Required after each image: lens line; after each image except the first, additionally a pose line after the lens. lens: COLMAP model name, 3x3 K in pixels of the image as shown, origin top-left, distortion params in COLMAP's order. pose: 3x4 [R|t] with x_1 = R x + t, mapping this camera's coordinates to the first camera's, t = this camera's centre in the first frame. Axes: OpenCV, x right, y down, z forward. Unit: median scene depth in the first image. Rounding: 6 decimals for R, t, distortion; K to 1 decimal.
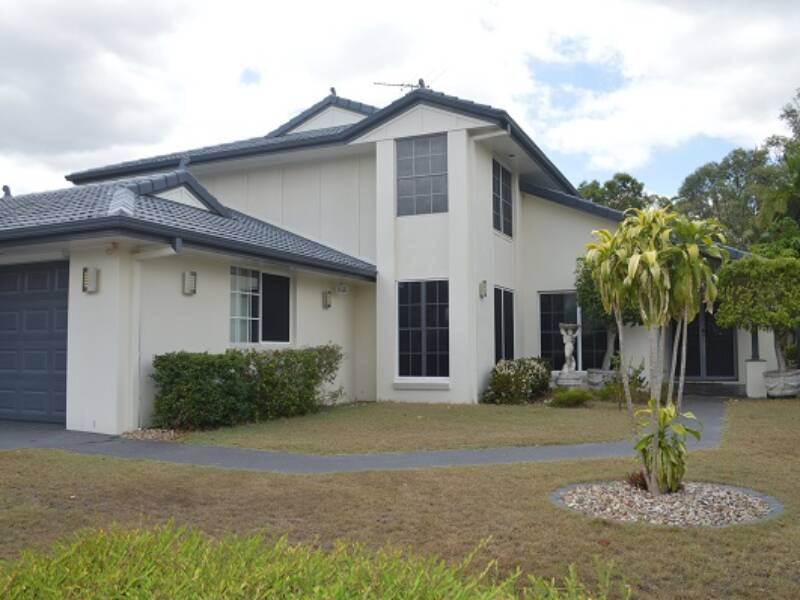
lens RADIAL K [[712.3, 0, 400.0], [0, 712.3, 300.0], [0, 0, 1]] dist [-0.080190, 0.002116]
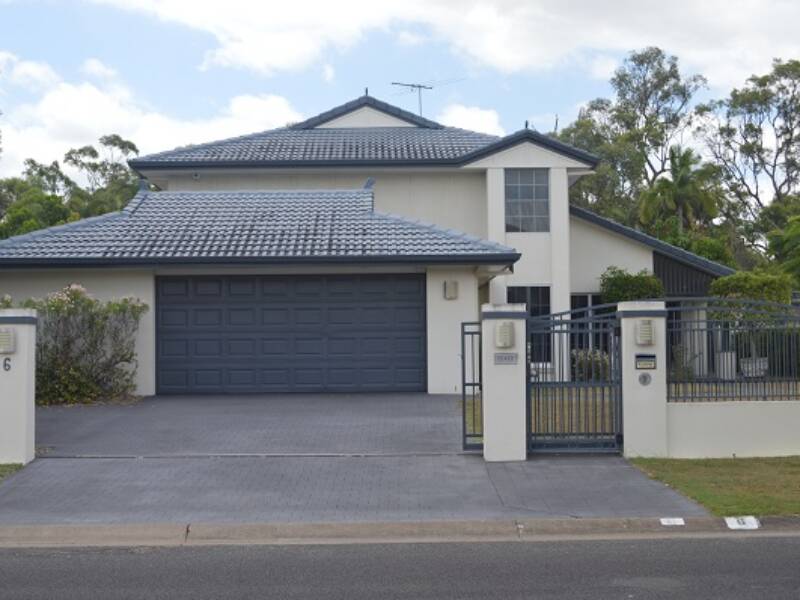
lens RADIAL K [[1155.4, 0, 400.0], [0, 1155.4, 300.0], [0, 0, 1]] dist [-0.019686, -0.023938]
pose [[0.911065, 0.015260, 0.411981, -1.030207], [-0.023890, 0.999590, 0.015806, -0.029139], [-0.411571, -0.024242, 0.911055, -0.774243]]
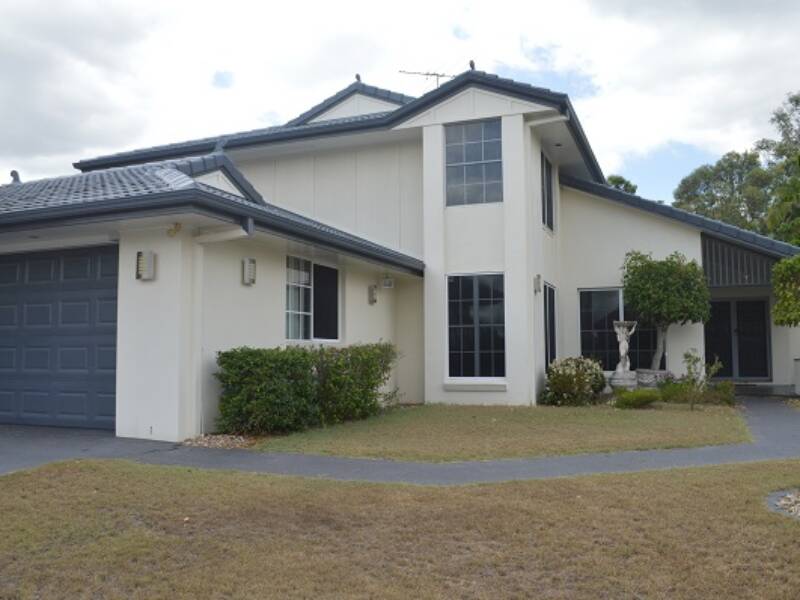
lens RADIAL K [[712.3, 0, 400.0], [0, 712.3, 300.0], [0, 0, 1]] dist [-0.080190, 0.002116]
pose [[0.999170, 0.002342, 0.040656, -0.106983], [-0.002062, 0.999974, -0.006935, 0.013253], [-0.040671, 0.006845, 0.999149, 0.069970]]
